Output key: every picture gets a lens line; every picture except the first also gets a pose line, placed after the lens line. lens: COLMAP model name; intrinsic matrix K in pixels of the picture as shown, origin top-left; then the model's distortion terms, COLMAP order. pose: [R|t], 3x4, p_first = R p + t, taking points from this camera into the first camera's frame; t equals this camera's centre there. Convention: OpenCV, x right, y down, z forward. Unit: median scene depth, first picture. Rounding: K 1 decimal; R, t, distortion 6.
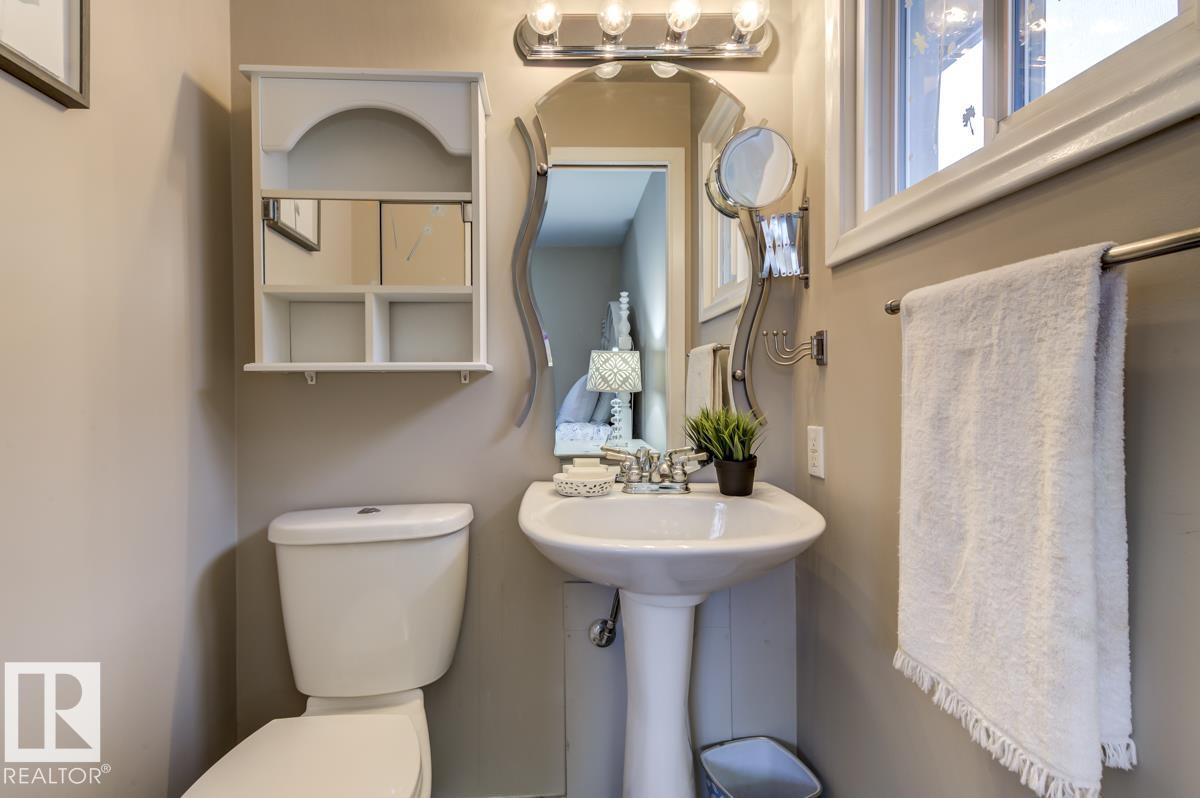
lens RADIAL K [[560.0, 0, 599.5], [0, 560.0, 393.6], [0, 0, 1]] dist [0.004730, -0.002136]
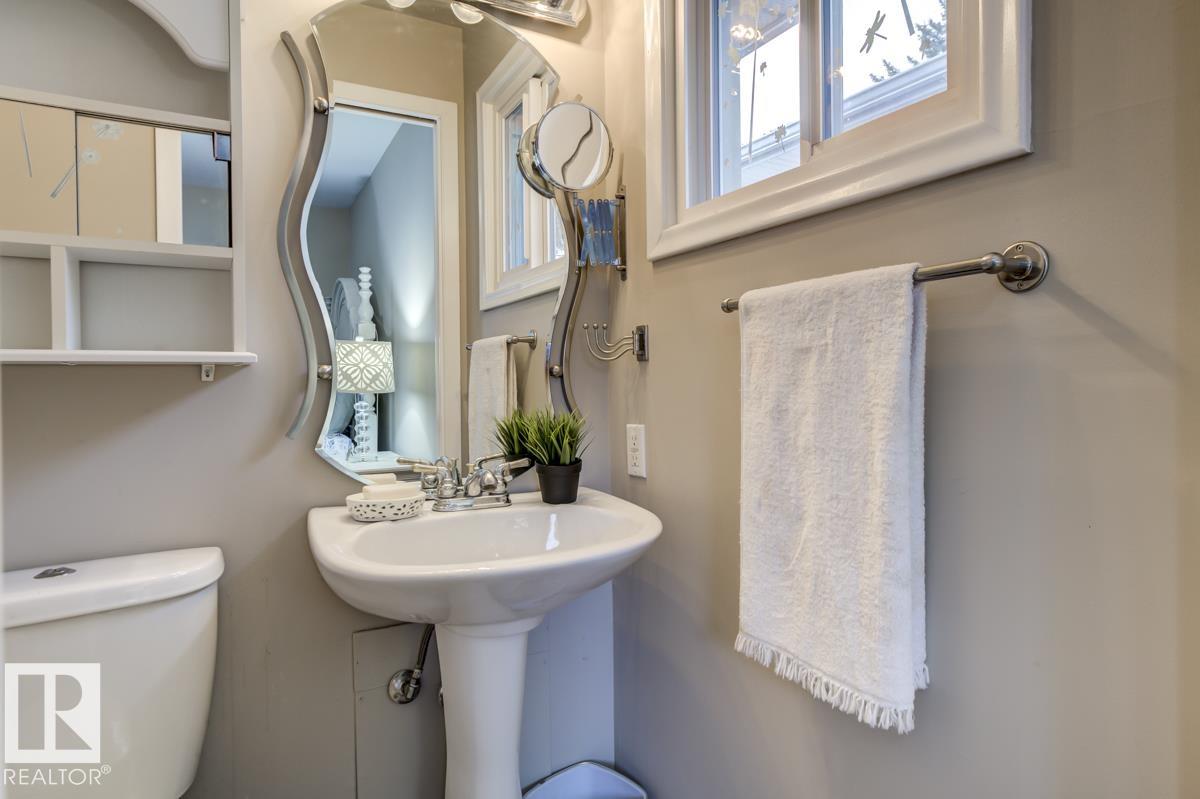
lens RADIAL K [[668.3, 0, 600.0], [0, 668.3, 394.6], [0, 0, 1]] dist [0.000949, -0.003176]
pose [[0.893251, -0.012171, 0.449394, -0.192966], [0.012486, 0.999919, 0.002261, 0.003782], [-0.449386, 0.003591, 0.893331, 0.000351]]
